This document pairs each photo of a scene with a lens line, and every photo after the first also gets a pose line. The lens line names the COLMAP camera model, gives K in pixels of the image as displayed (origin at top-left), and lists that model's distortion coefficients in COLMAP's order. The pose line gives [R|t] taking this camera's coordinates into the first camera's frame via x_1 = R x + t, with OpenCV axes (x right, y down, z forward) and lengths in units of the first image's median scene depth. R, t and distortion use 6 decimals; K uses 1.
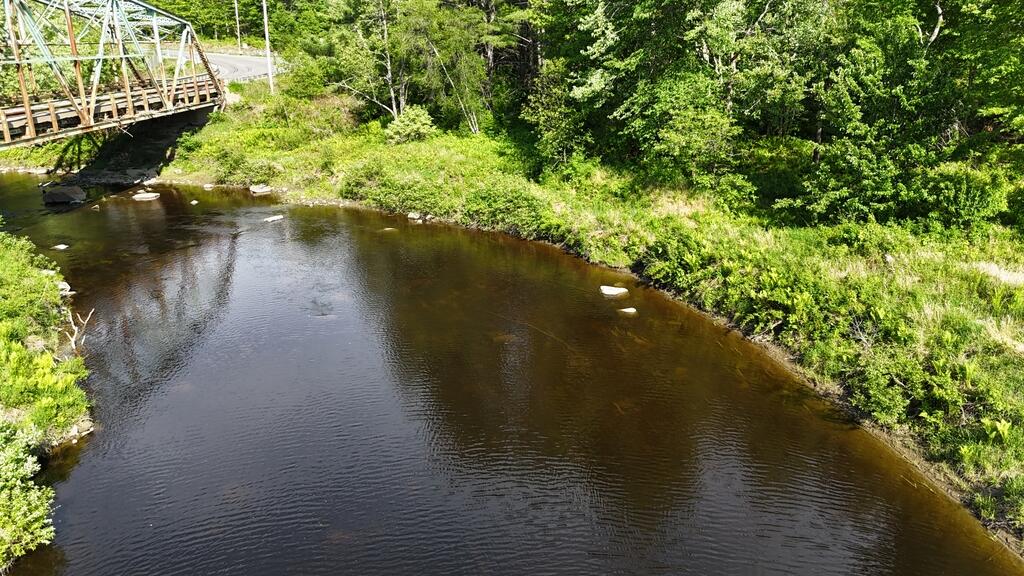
lens RADIAL K [[763.8, 0, 515.9], [0, 763.8, 285.8], [0, 0, 1]] dist [0.088147, -0.093239]
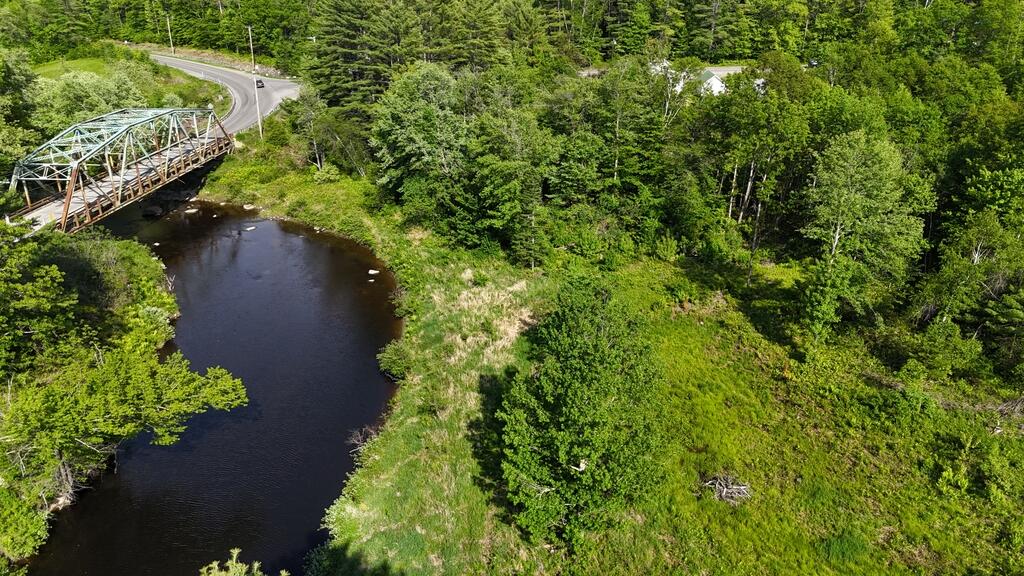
lens RADIAL K [[763.8, 0, 515.9], [0, 763.8, 285.8], [0, 0, 1]] dist [0.088147, -0.093239]
pose [[0.998866, 0.023647, -0.041334, 0.427762], [-0.020156, 0.996351, 0.082931, -0.102328], [0.043144, -0.082003, 0.995698, -0.926875]]
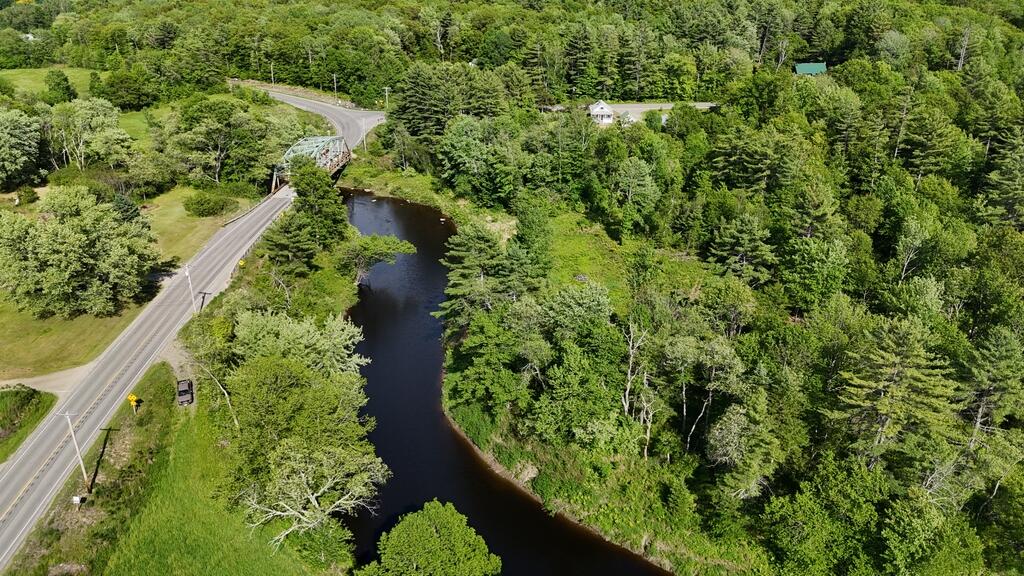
lens RADIAL K [[763.8, 0, 515.9], [0, 763.8, 285.8], [0, 0, 1]] dist [0.088147, -0.093239]
pose [[0.999029, 0.024927, -0.036335, 0.507844], [-0.021799, 0.996220, 0.084081, 0.003629], [0.038293, -0.083207, 0.995796, -2.604615]]
